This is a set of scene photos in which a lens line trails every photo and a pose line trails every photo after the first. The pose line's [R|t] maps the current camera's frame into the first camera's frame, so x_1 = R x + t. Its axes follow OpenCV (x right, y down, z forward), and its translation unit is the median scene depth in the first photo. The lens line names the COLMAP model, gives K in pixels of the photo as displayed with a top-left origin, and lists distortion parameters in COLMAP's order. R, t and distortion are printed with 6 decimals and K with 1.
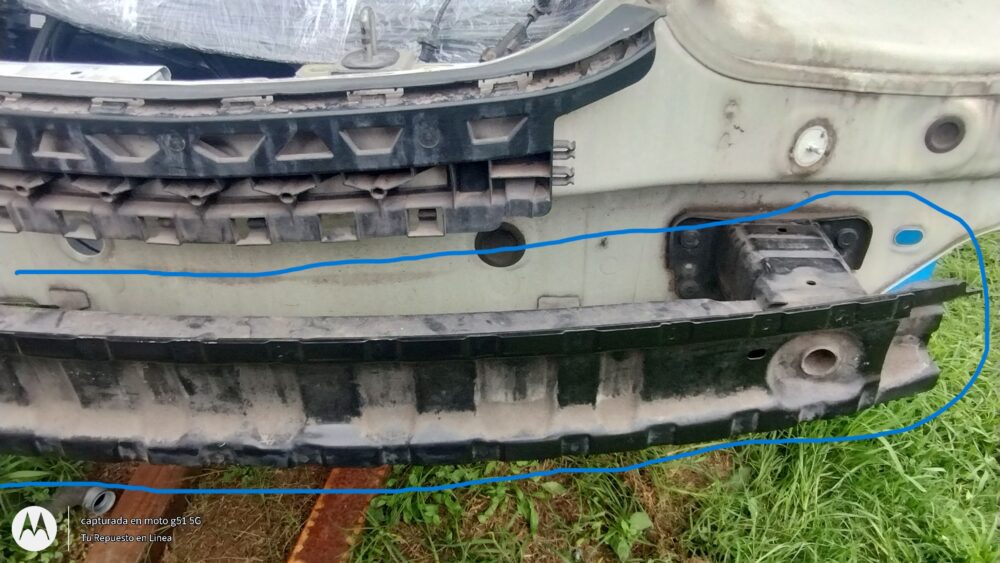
lens RADIAL K [[760.4, 0, 495.4], [0, 760.4, 287.8], [0, 0, 1]] dist [0.002944, -0.010191]
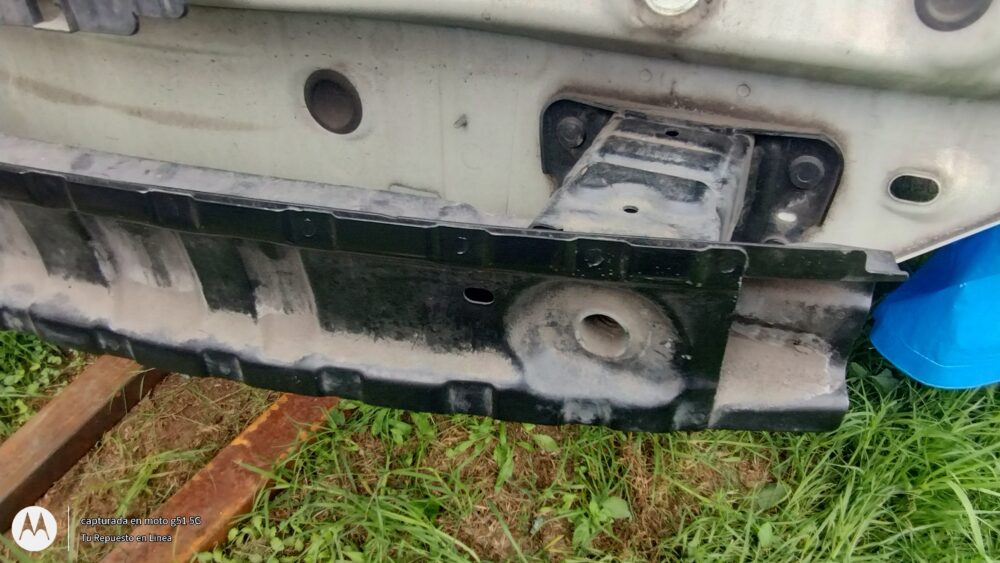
lens RADIAL K [[762.0, 0, 500.0], [0, 762.0, 281.5], [0, 0, 1]] dist [0.003311, -0.002185]
pose [[0.938431, 0.214686, -0.270661, 0.509537], [-0.191634, 0.975370, 0.109225, 0.003769], [0.287444, -0.050632, 0.956458, 0.392390]]
